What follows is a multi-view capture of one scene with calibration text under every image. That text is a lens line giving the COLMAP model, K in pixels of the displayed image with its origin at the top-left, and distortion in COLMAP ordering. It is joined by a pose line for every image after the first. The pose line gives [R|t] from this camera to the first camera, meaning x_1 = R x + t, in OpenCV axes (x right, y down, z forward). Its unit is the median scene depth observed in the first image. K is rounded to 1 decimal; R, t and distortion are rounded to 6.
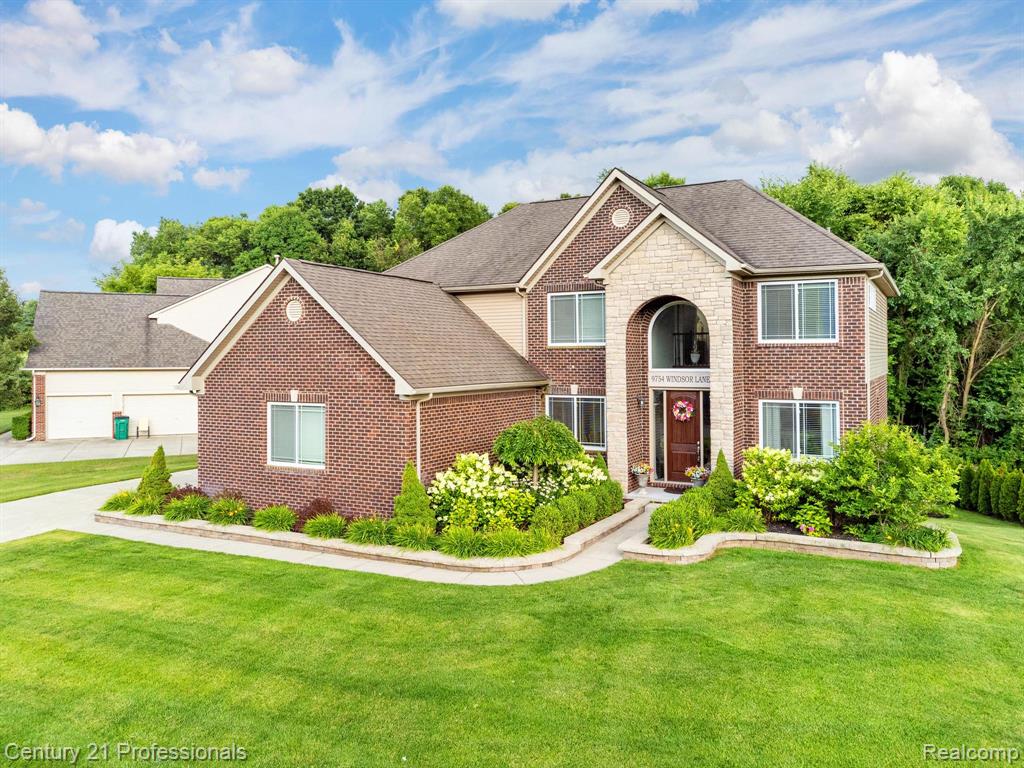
lens RADIAL K [[786.1, 0, 513.7], [0, 786.1, 338.6], [0, 0, 1]] dist [0.009777, 0.007881]
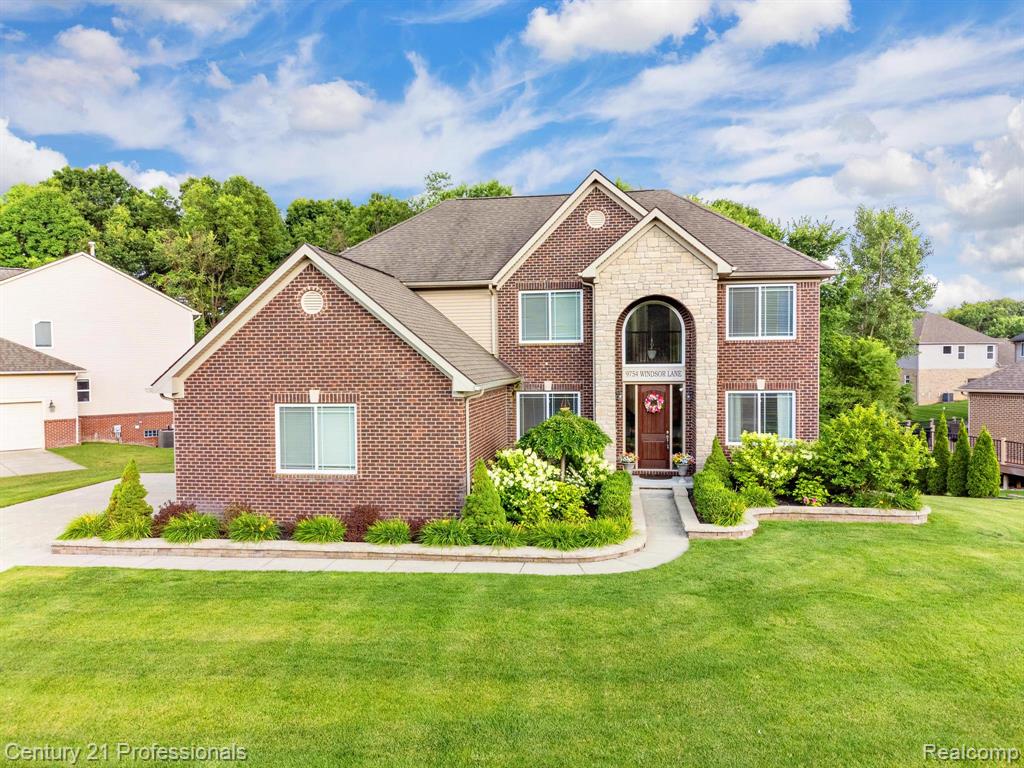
lens RADIAL K [[771.5, 0, 512.0], [0, 771.5, 384.0], [0, 0, 1]] dist [0.010783, 0.006794]
pose [[0.941523, -0.016827, 0.336529, -0.349687], [-0.000806, 0.998637, 0.052188, 0.011378], [-0.336948, -0.049407, 0.940226, 0.080162]]
